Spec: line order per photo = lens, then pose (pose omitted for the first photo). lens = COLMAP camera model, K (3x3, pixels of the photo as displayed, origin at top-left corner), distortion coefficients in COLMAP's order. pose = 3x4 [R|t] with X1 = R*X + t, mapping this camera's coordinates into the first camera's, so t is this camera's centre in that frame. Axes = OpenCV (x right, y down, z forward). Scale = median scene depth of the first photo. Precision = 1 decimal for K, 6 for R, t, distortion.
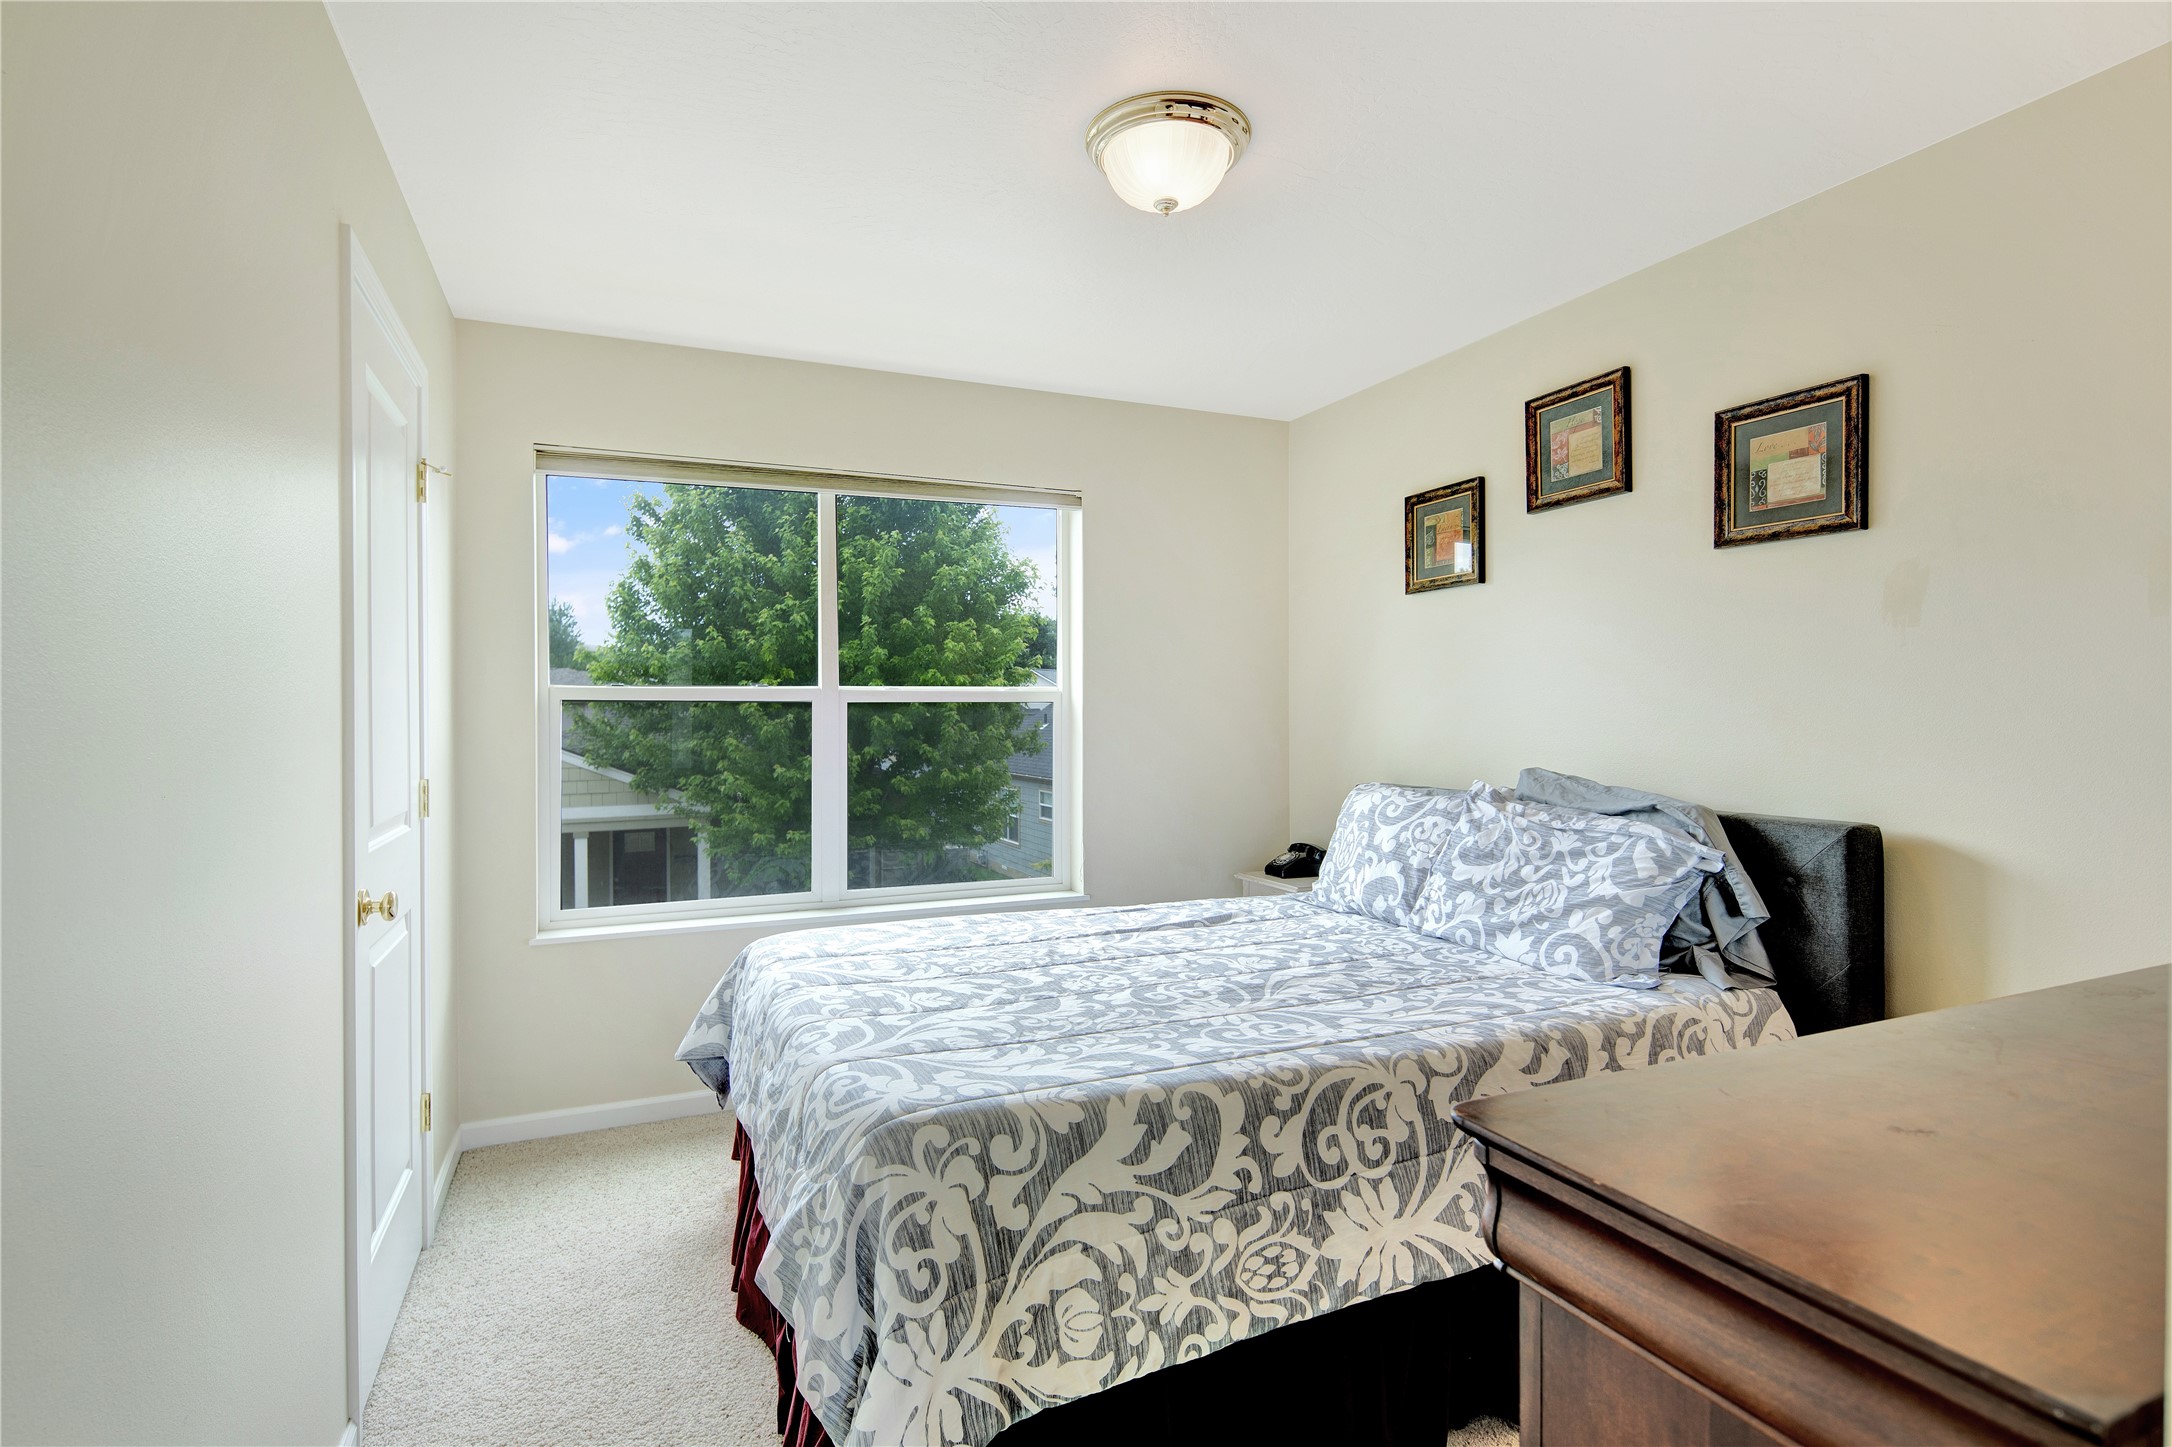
lens RADIAL K [[1071.3, 0, 1082.6], [0, 1071.3, 728.1], [0, 0, 1]] dist [0.004437, -0.001185]
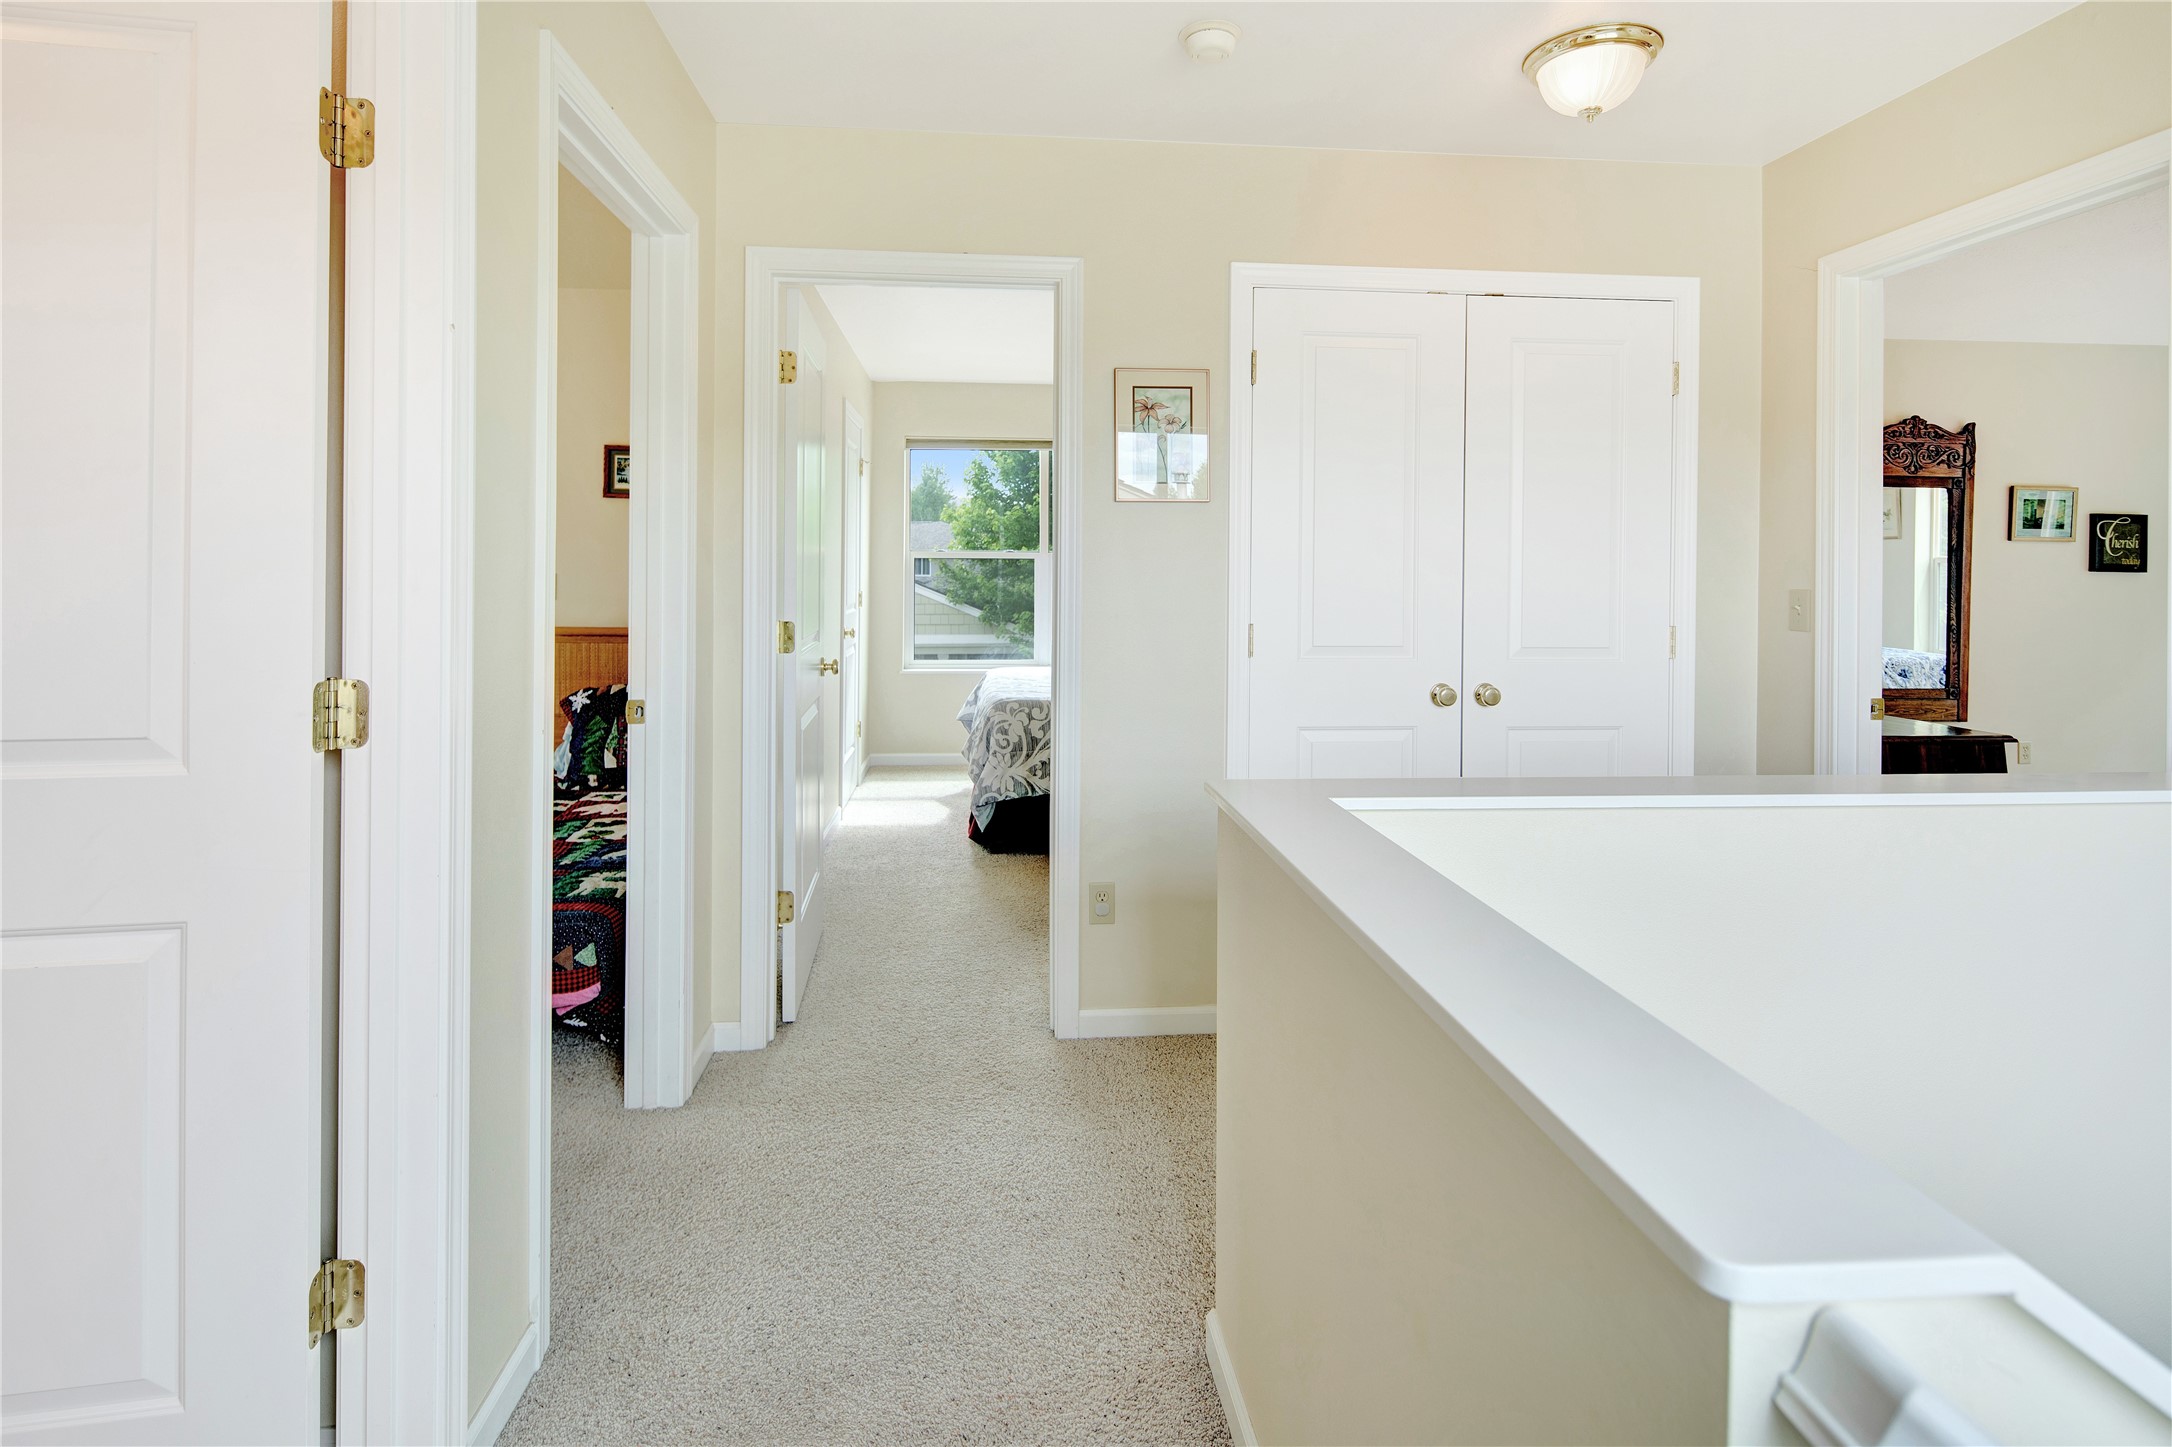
lens RADIAL K [[1071.3, 0, 1070.8], [0, 1071.3, 564.5], [0, 0, 1]] dist [0.004437, -0.001185]
pose [[0.946418, 0.009433, -0.322805, 0.454081], [-0.013524, 0.999854, -0.010434, 0.004509], [0.322660, 0.014241, 0.946408, -0.838257]]
